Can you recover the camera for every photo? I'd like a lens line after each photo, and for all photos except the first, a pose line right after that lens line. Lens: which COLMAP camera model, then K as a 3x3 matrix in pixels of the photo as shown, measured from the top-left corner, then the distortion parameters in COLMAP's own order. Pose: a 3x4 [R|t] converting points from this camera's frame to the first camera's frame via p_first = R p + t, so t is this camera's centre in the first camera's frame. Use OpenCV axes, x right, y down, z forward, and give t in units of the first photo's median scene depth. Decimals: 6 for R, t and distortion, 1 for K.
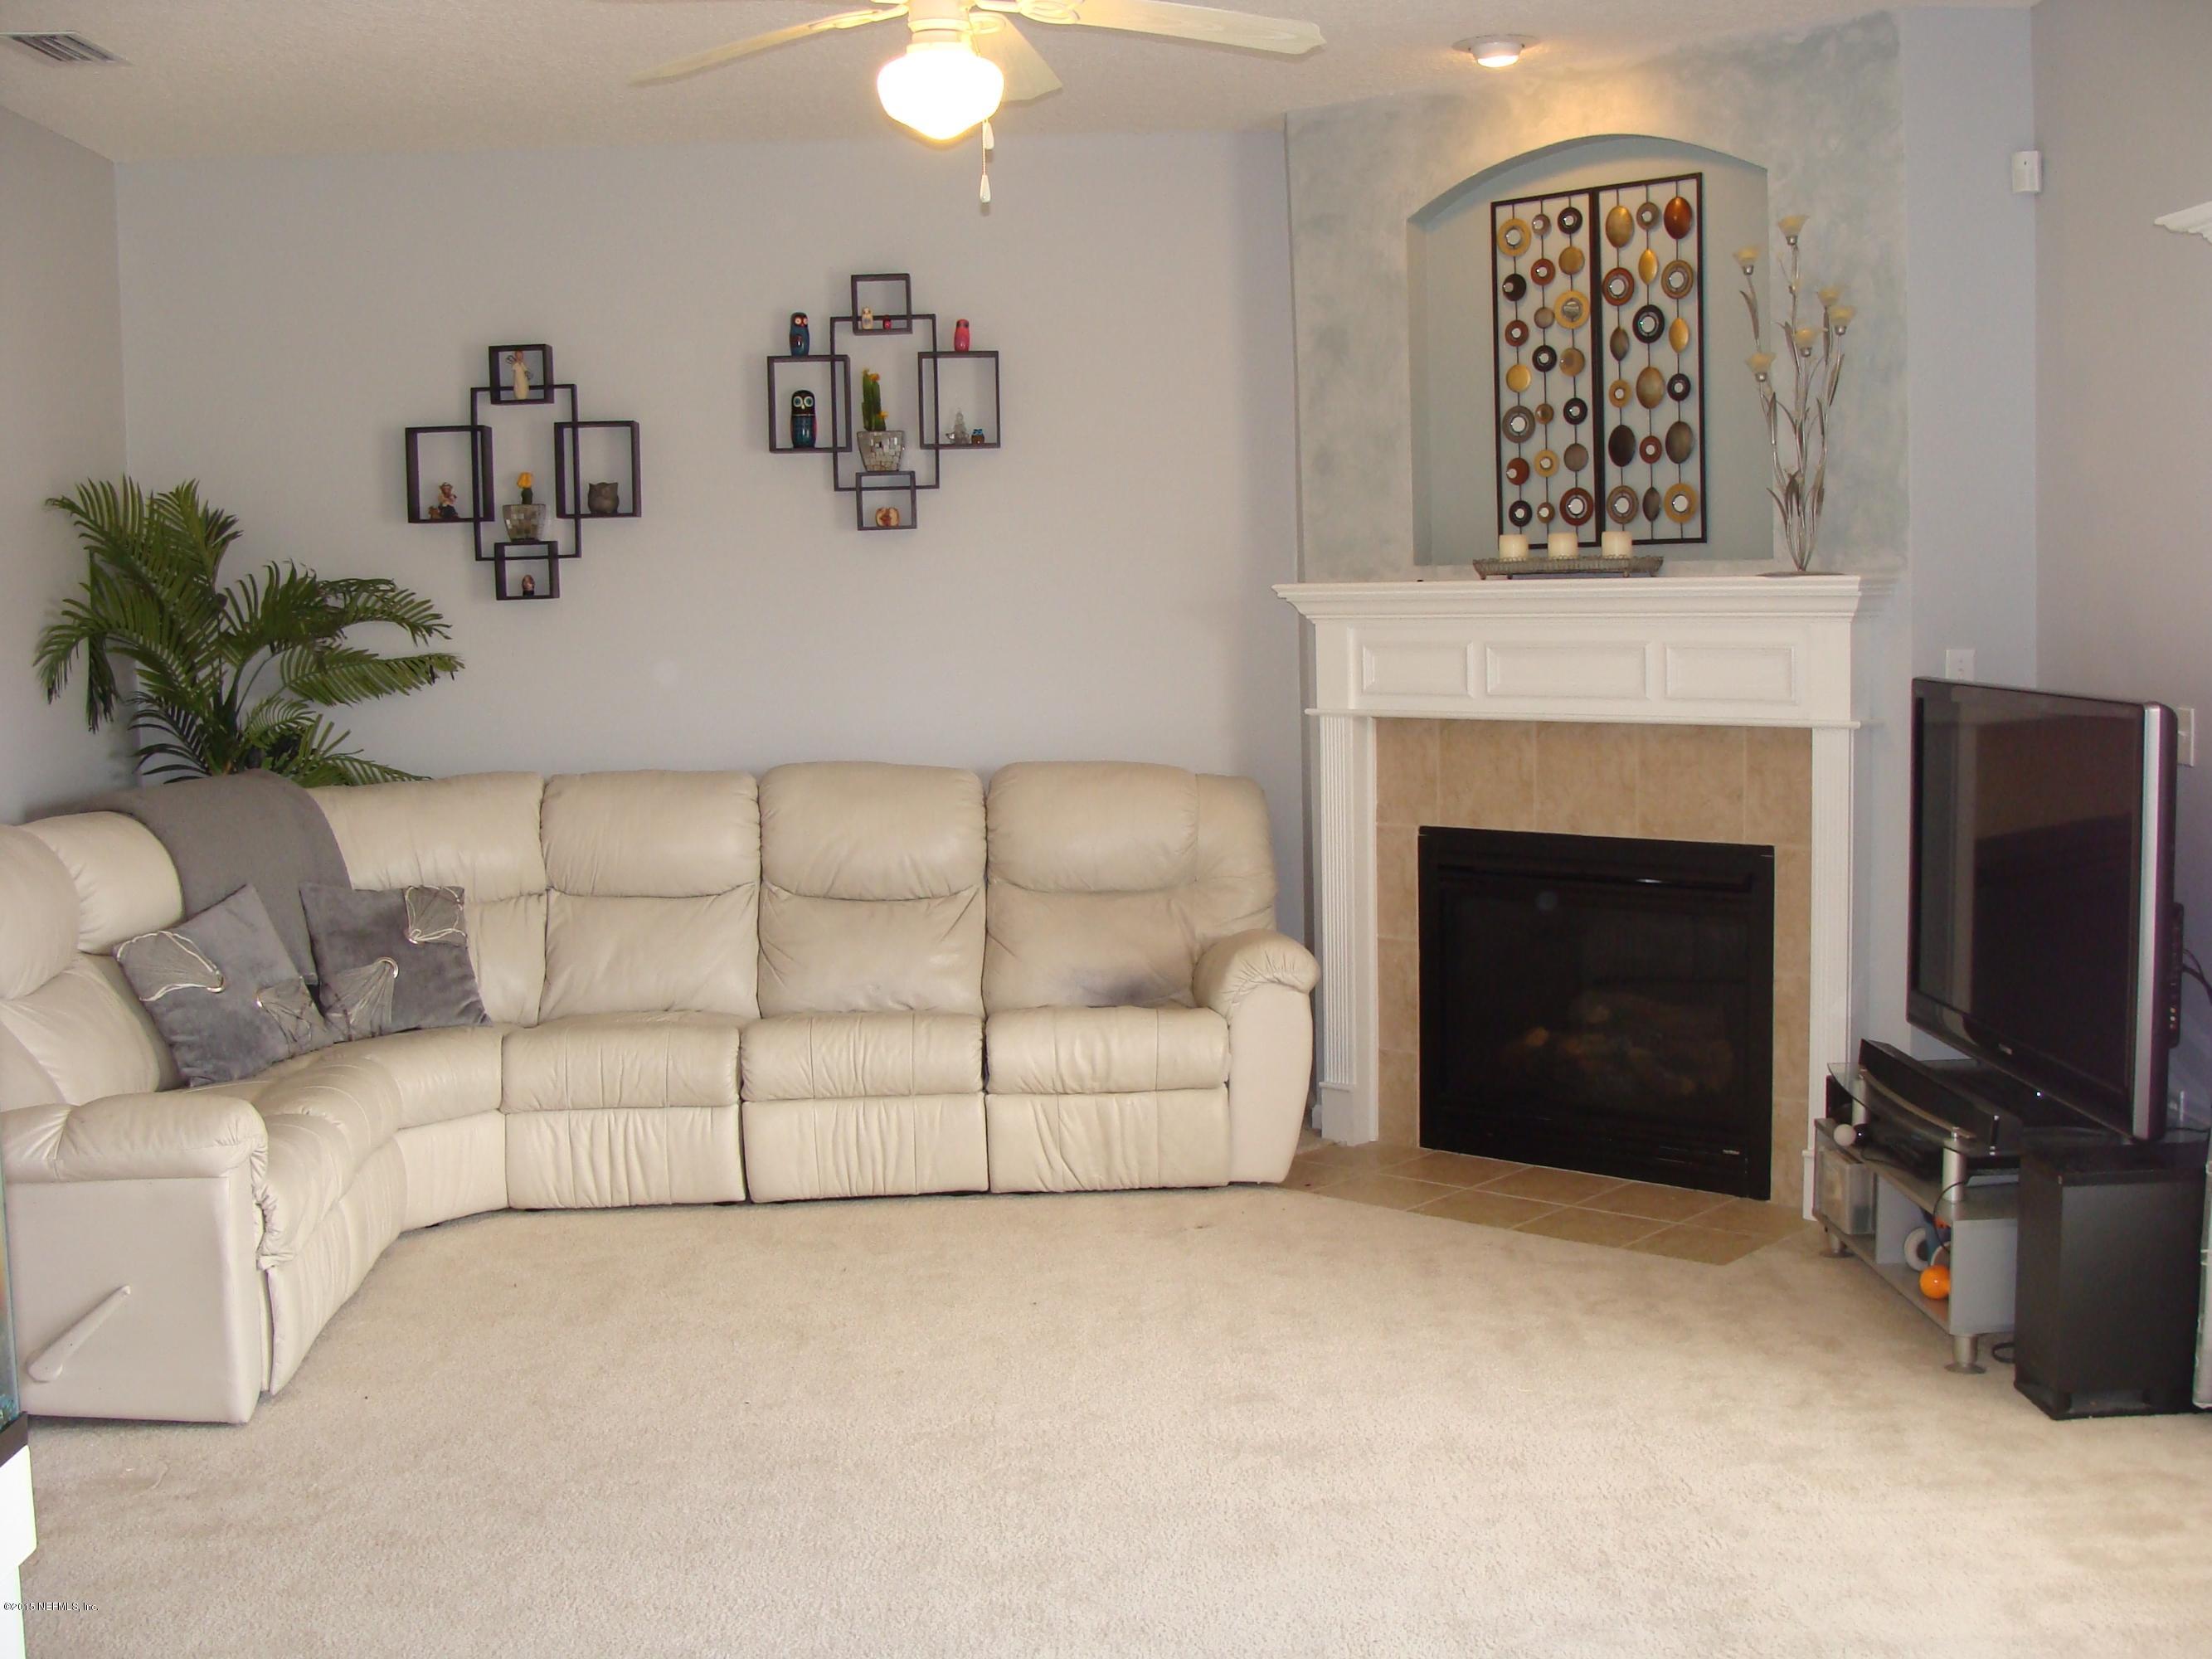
lens RADIAL K [[2449.4, 0, 1109.4], [0, 2449.4, 855.6], [0, 0, 1]] dist [-0.216553, 0.270316]
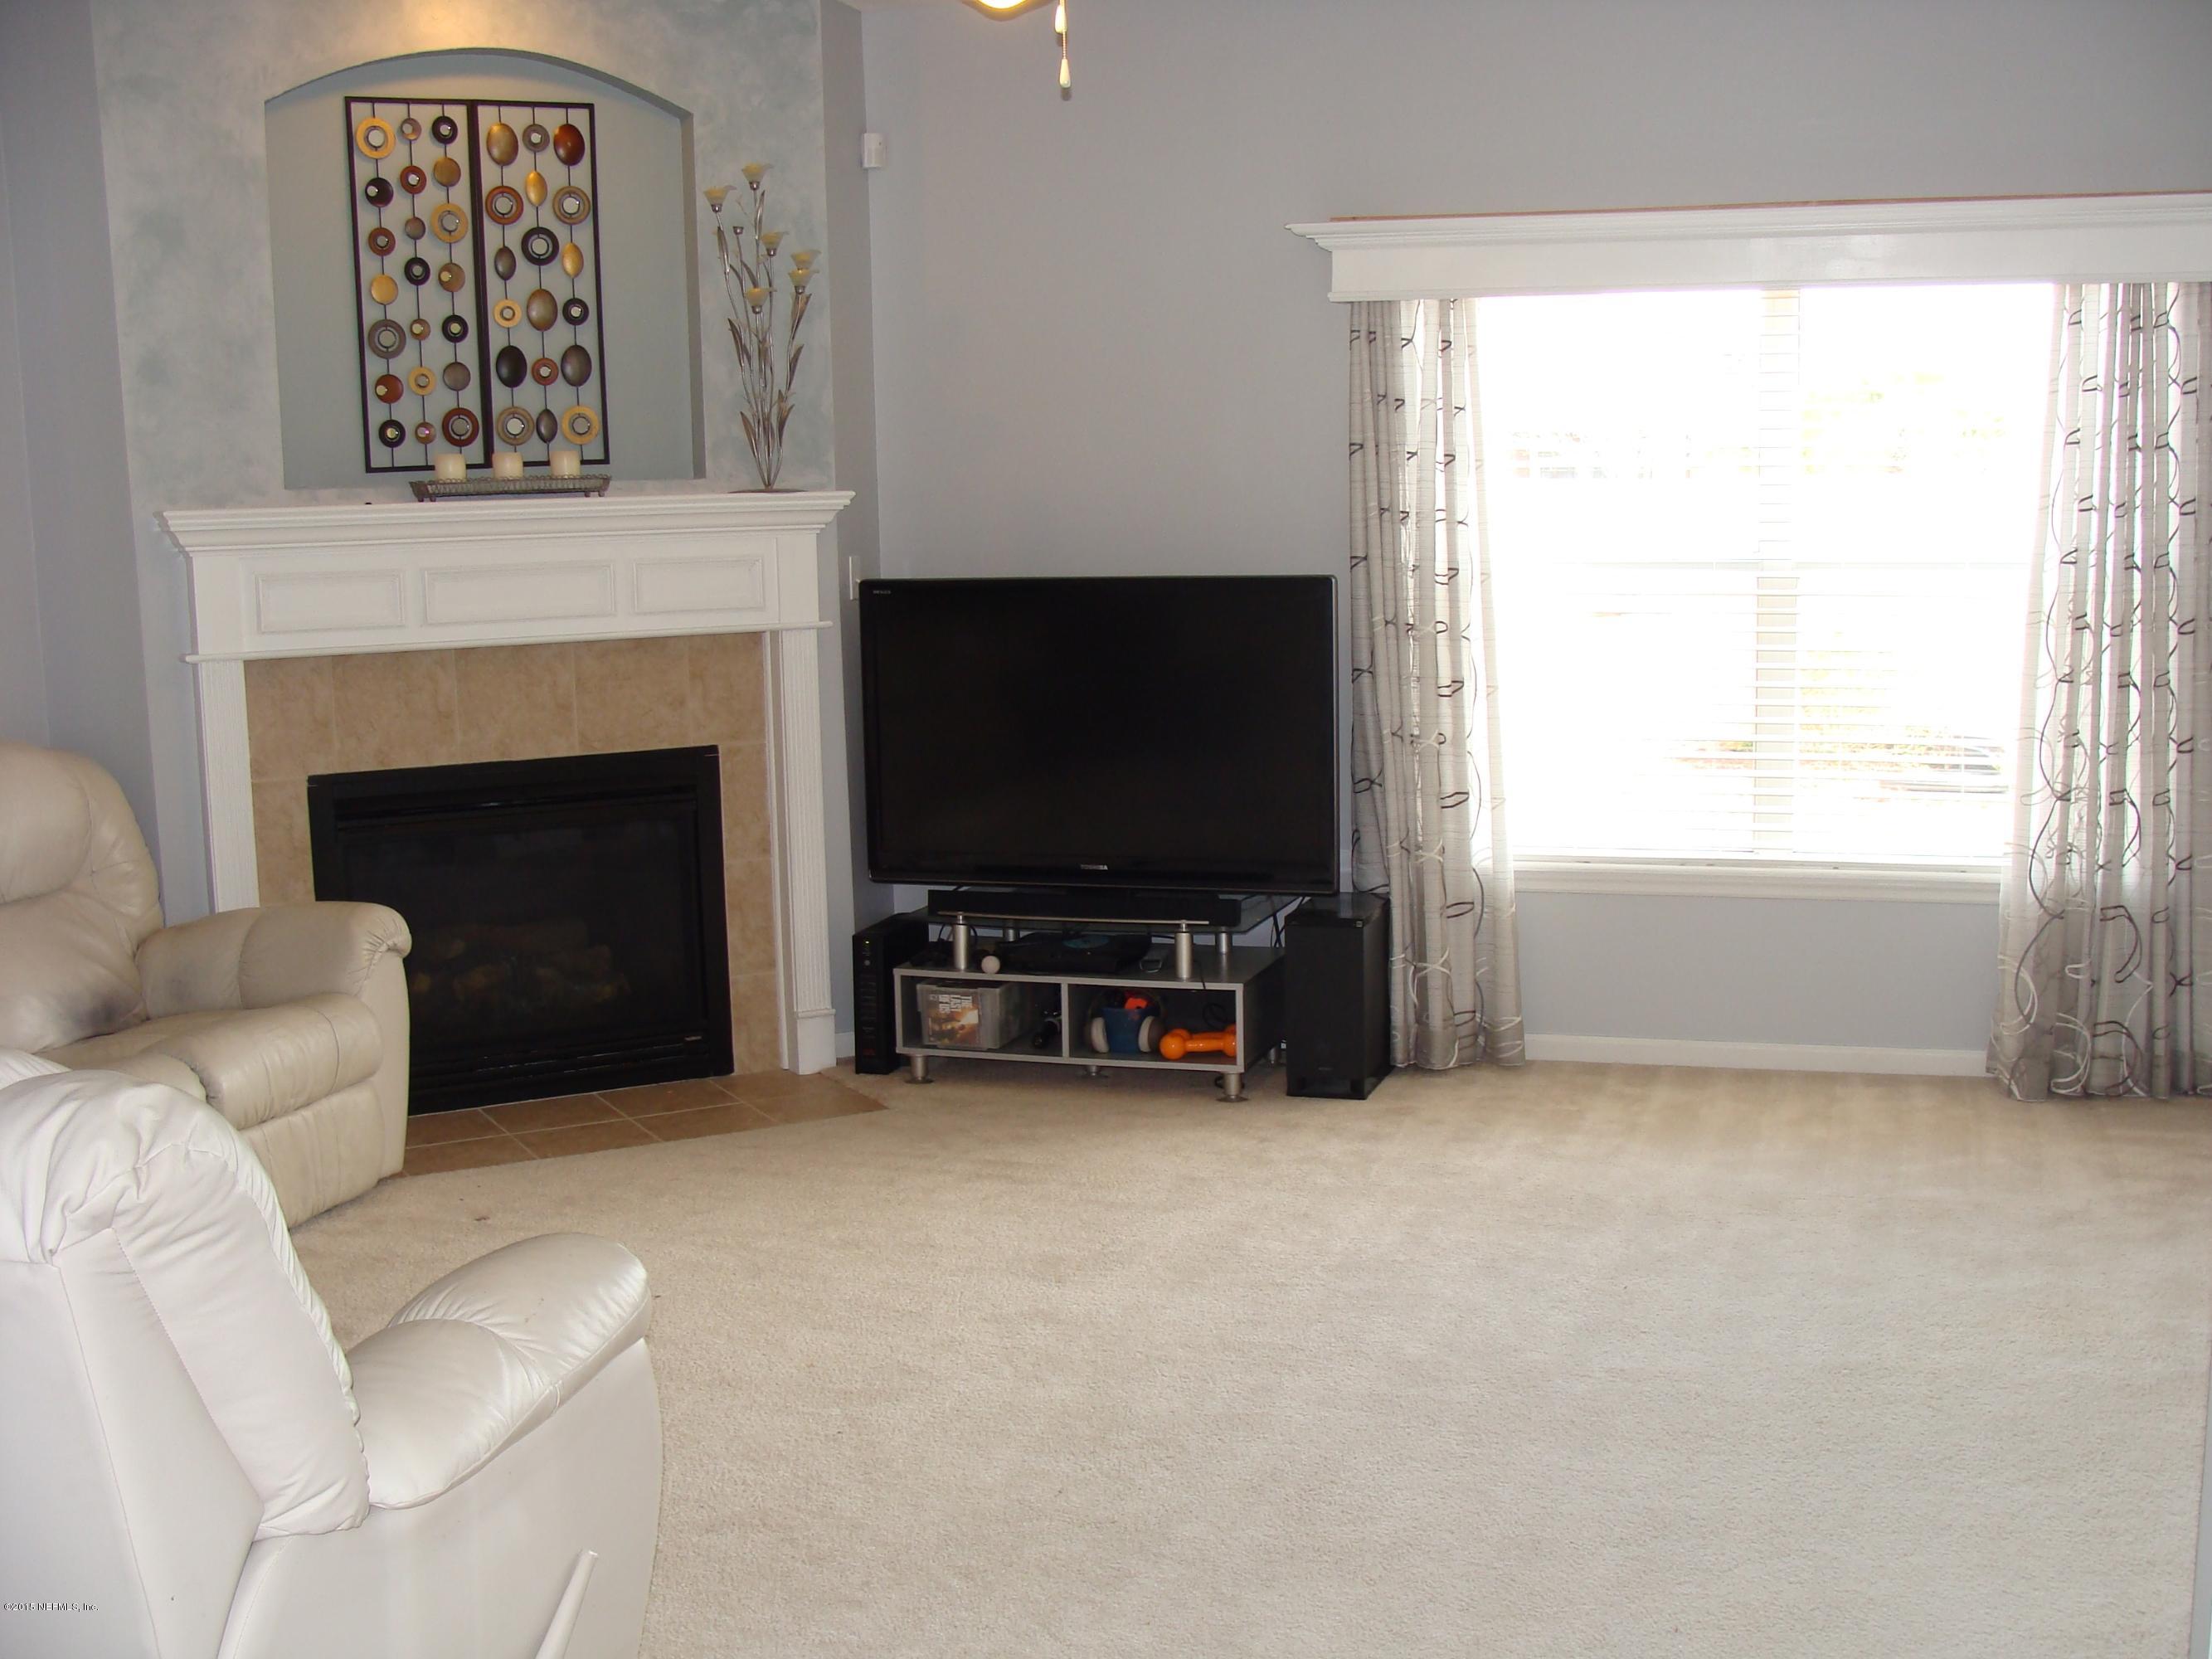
lens RADIAL K [[2483.4, 0, 1116.4], [0, 2483.4, 843.3], [0, 0, 1]] dist [-0.172150, 0.195087]
pose [[0.335700, -0.117043, 0.934669, -0.667239], [0.115558, 0.989873, 0.082452, -0.029420], [-0.934854, 0.080330, 0.345826, 0.433193]]
